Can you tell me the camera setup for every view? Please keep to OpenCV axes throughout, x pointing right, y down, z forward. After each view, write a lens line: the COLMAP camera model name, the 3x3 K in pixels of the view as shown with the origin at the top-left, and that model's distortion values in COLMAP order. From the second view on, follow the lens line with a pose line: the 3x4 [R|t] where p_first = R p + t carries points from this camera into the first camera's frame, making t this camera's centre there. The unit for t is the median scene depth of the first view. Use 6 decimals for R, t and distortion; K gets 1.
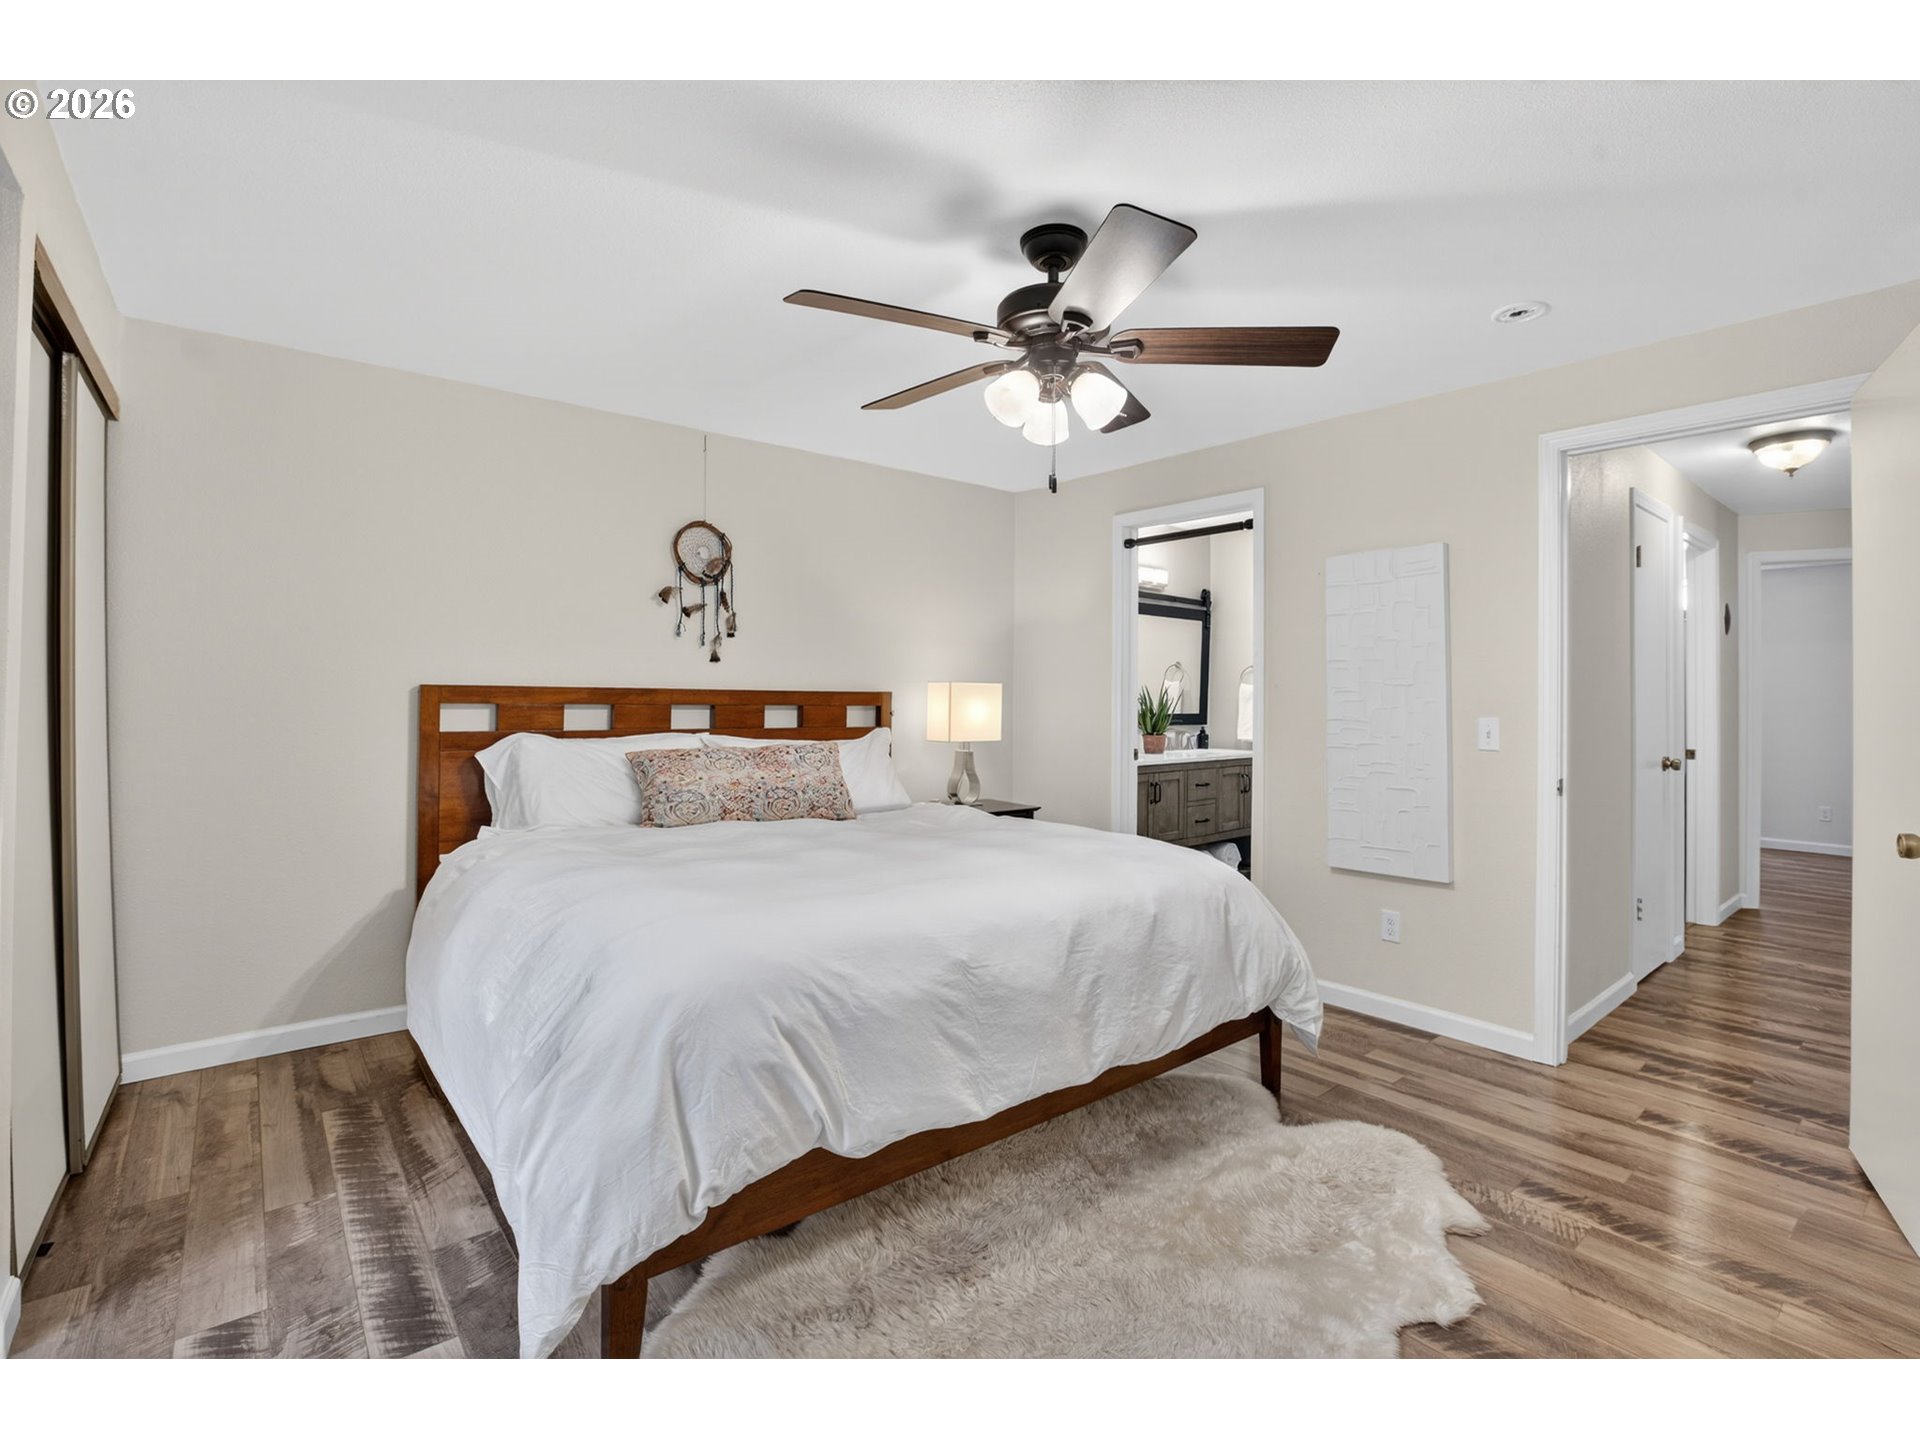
lens RADIAL K [[887.5, 0, 960.6], [0, 887.5, 706.4], [0, 0, 1]] dist [-0.048817, 0.014625]
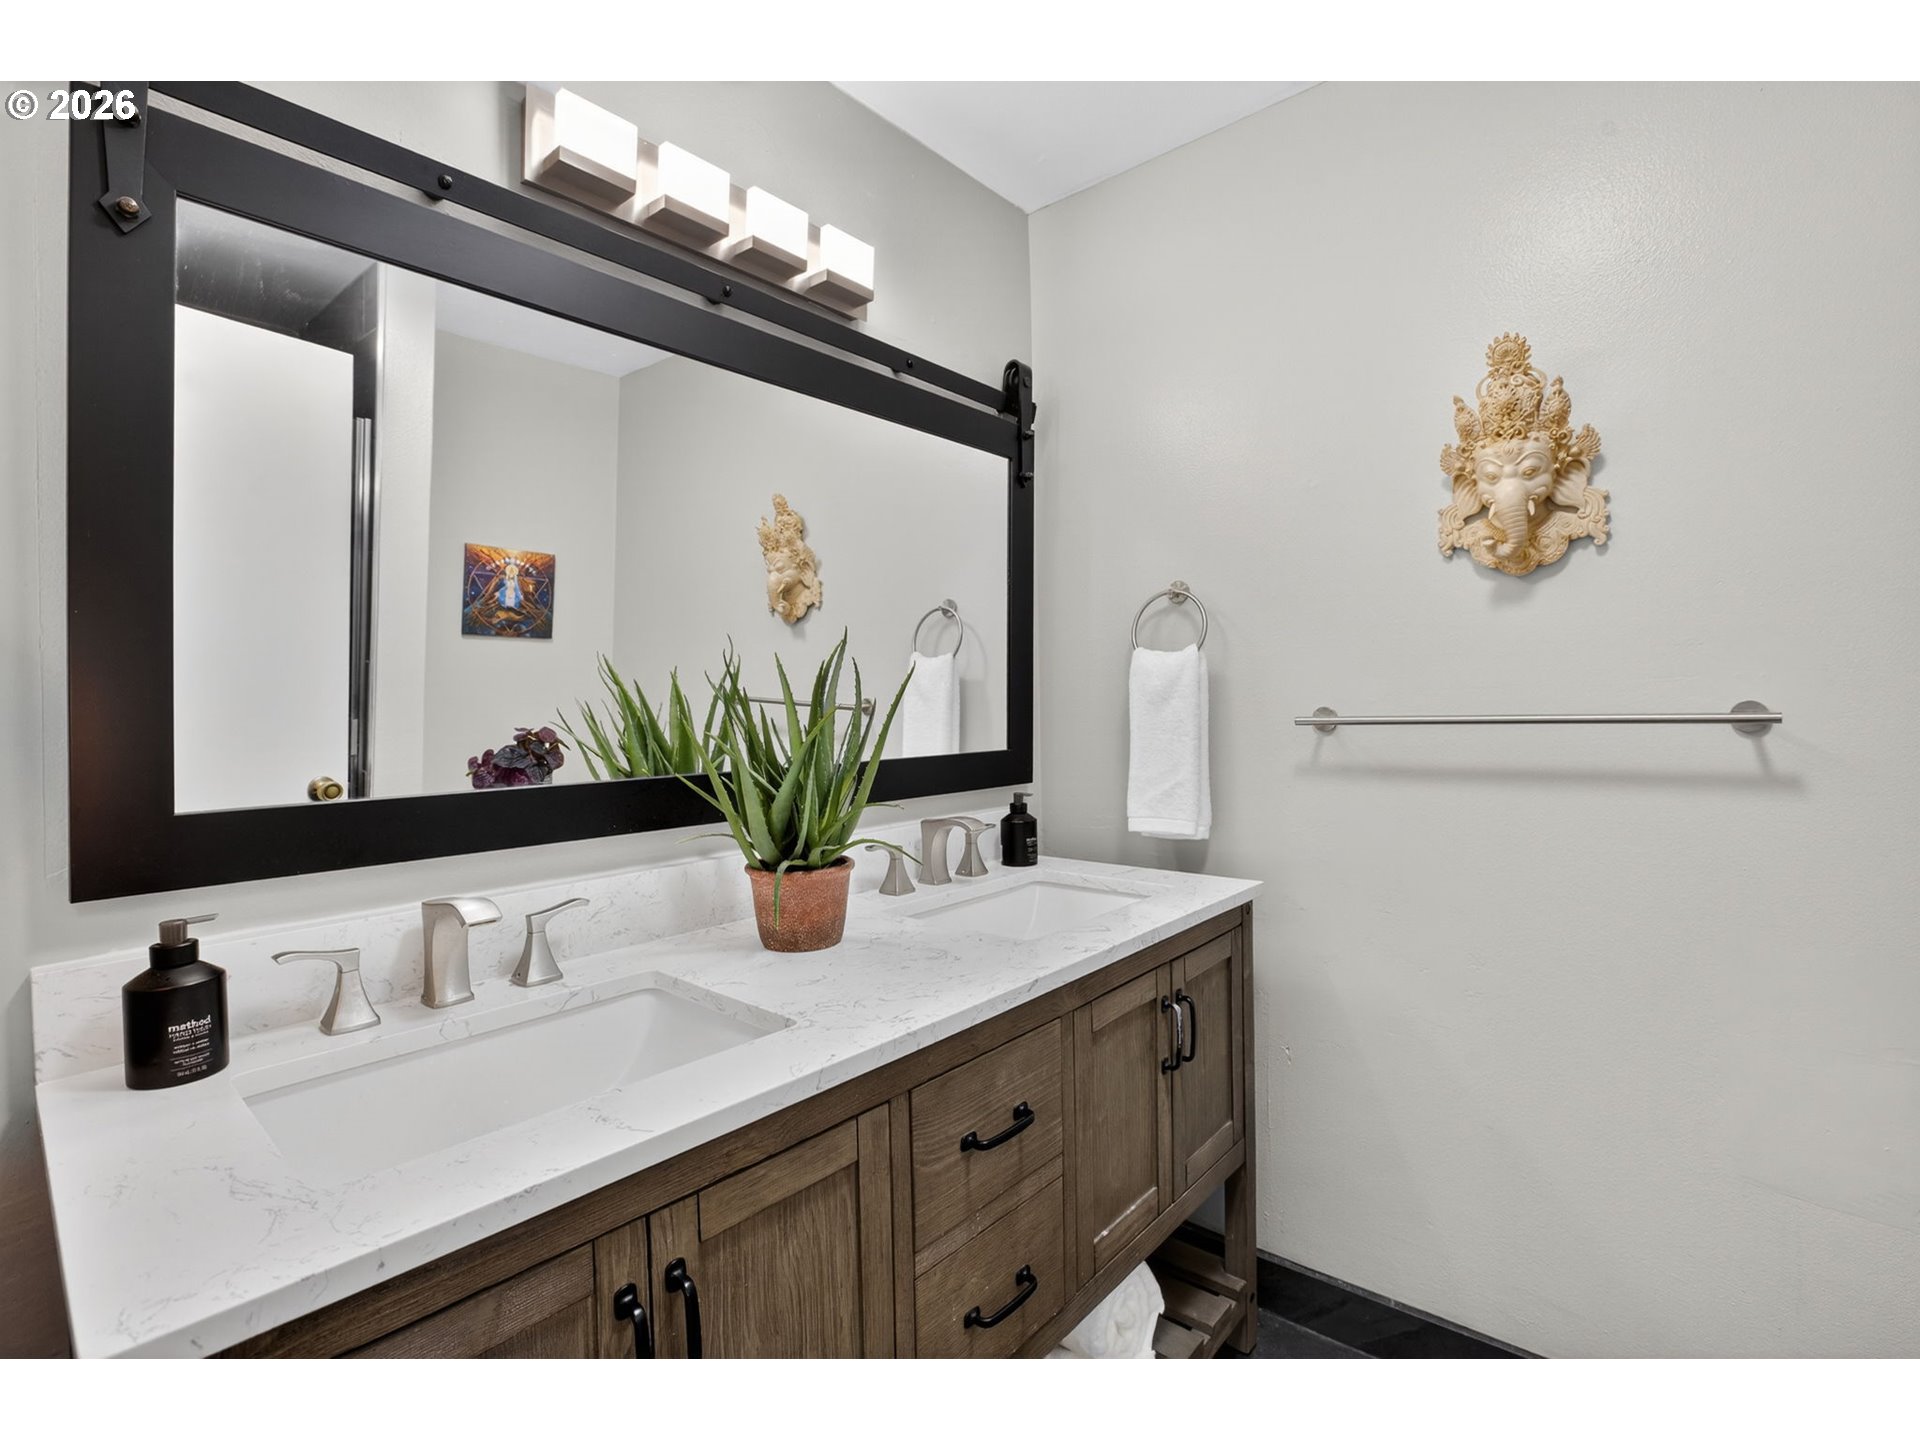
lens RADIAL K [[887.5, 0, 960.6], [0, 887.5, 706.4], [0, 0, 1]] dist [-0.048817, 0.014625]
pose [[0.985281, -0.018420, 0.169948, 0.201573], [0.022207, 0.999545, -0.020409, -0.001729], [-0.169495, 0.023882, 0.985242, 0.696085]]
